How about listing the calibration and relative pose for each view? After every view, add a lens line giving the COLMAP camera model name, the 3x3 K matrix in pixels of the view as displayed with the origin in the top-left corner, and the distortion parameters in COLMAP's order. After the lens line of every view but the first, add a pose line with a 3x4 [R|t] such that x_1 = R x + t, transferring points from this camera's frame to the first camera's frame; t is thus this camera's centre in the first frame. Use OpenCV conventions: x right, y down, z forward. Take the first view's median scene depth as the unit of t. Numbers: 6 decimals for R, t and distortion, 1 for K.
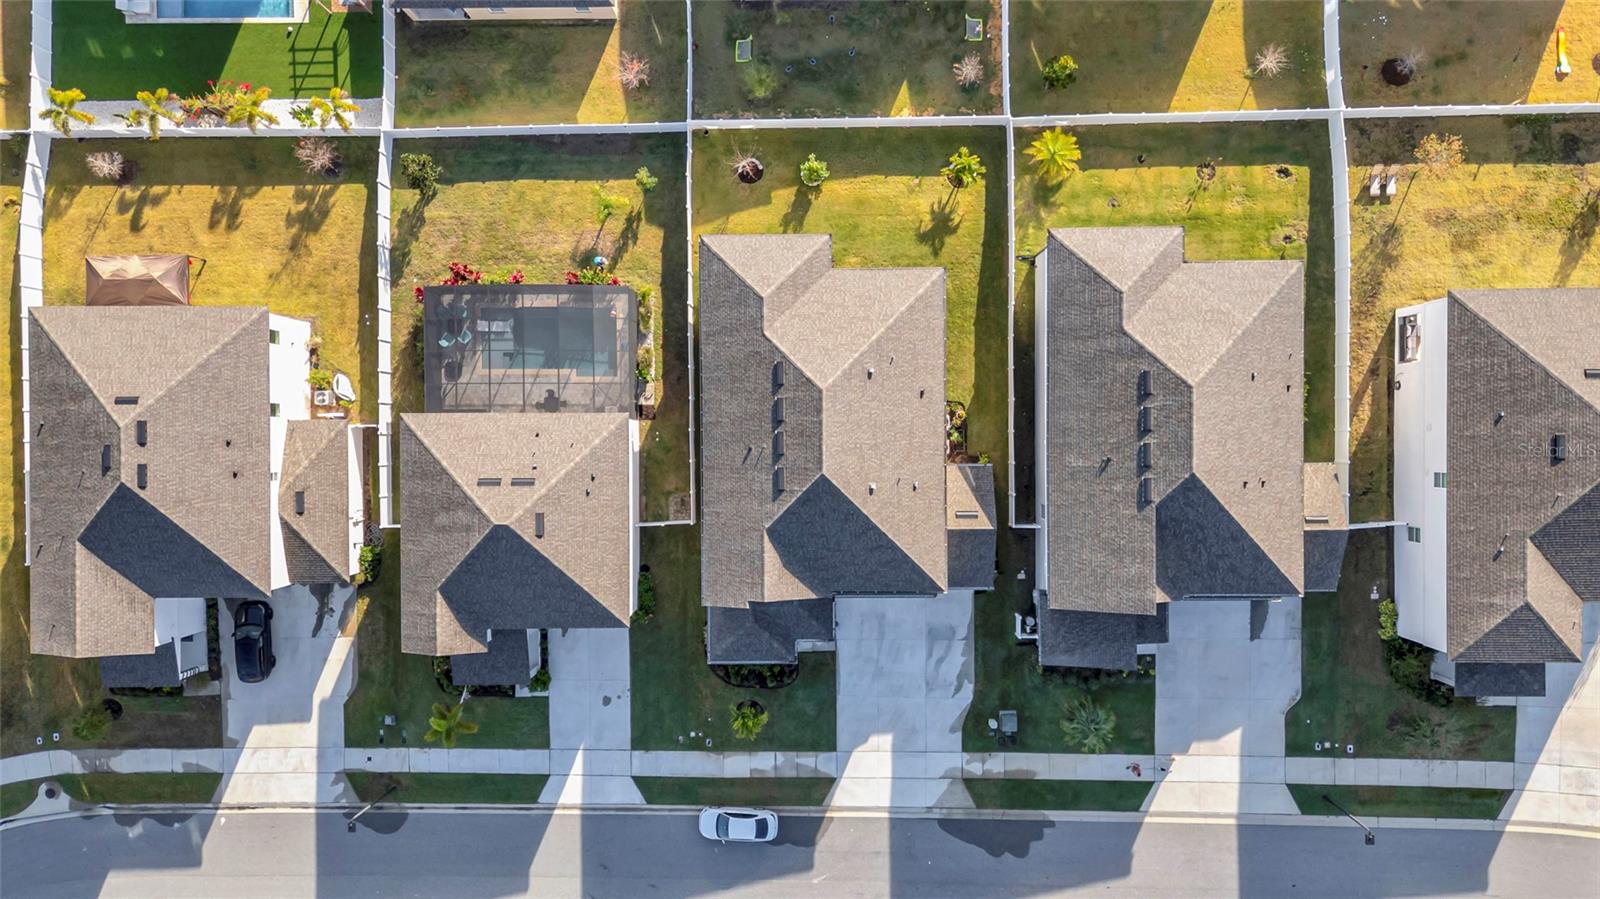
lens RADIAL K [[1200.7, 0, 821.9], [0, 1200.7, 453.0], [0, 0, 1]] dist [0.078849, -0.060787]
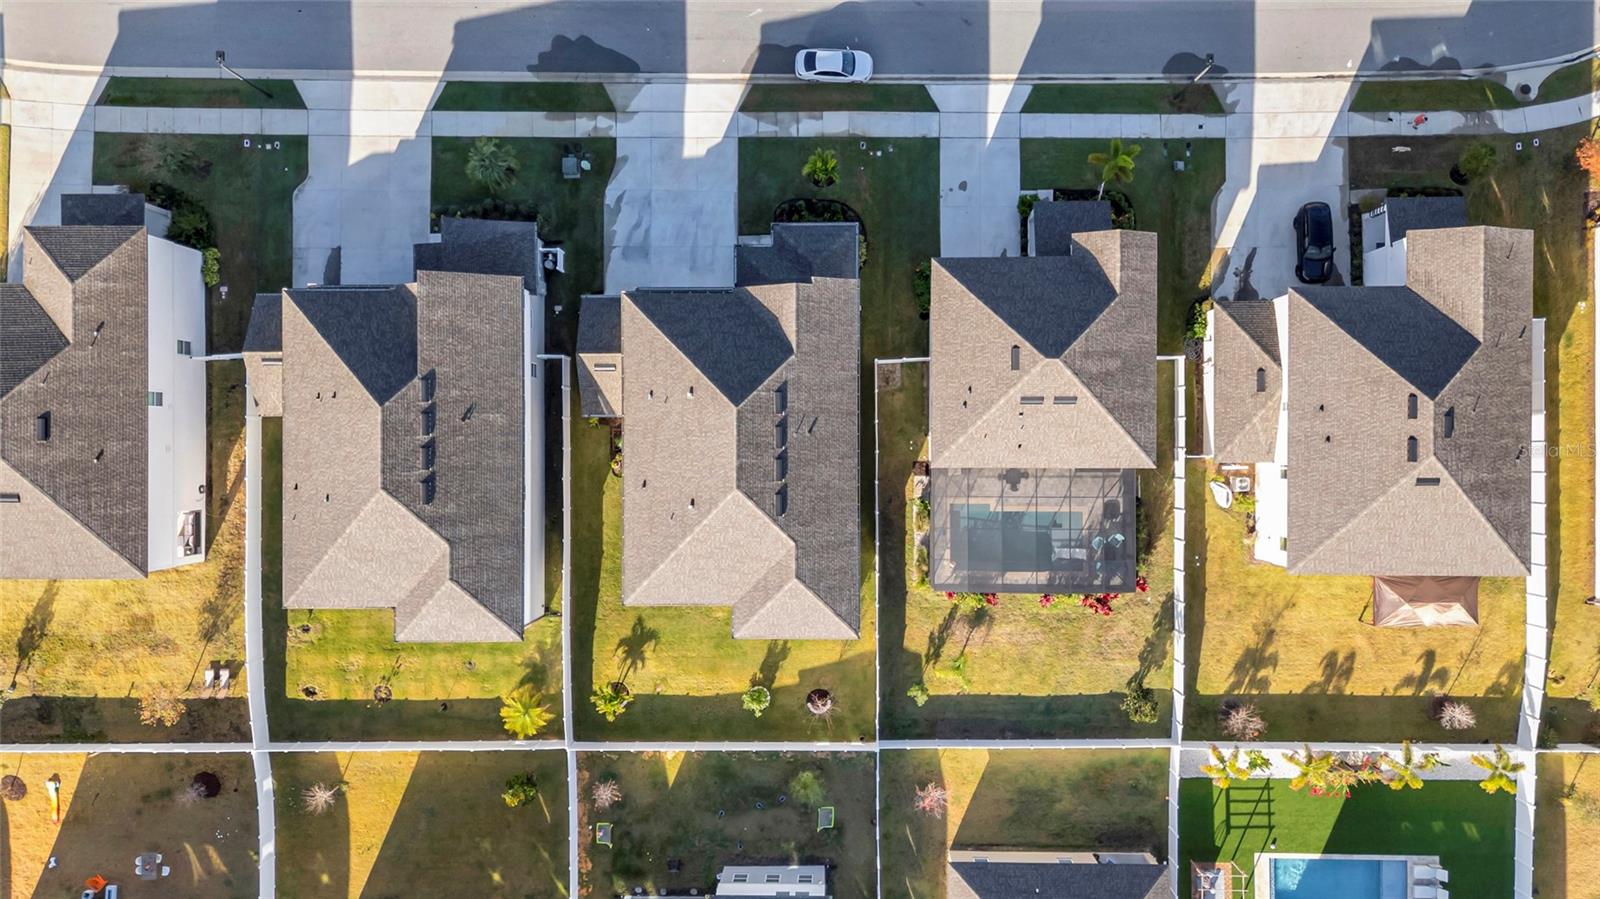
lens RADIAL K [[1200.7, 0, 821.9], [0, 1200.7, 453.0], [0, 0, 1]] dist [0.078849, -0.060787]
pose [[-0.998802, -0.005003, 0.048671, -0.112158], [0.004321, -0.999891, -0.014101, -0.006675], [0.048736, -0.013874, 0.998715, -0.027531]]
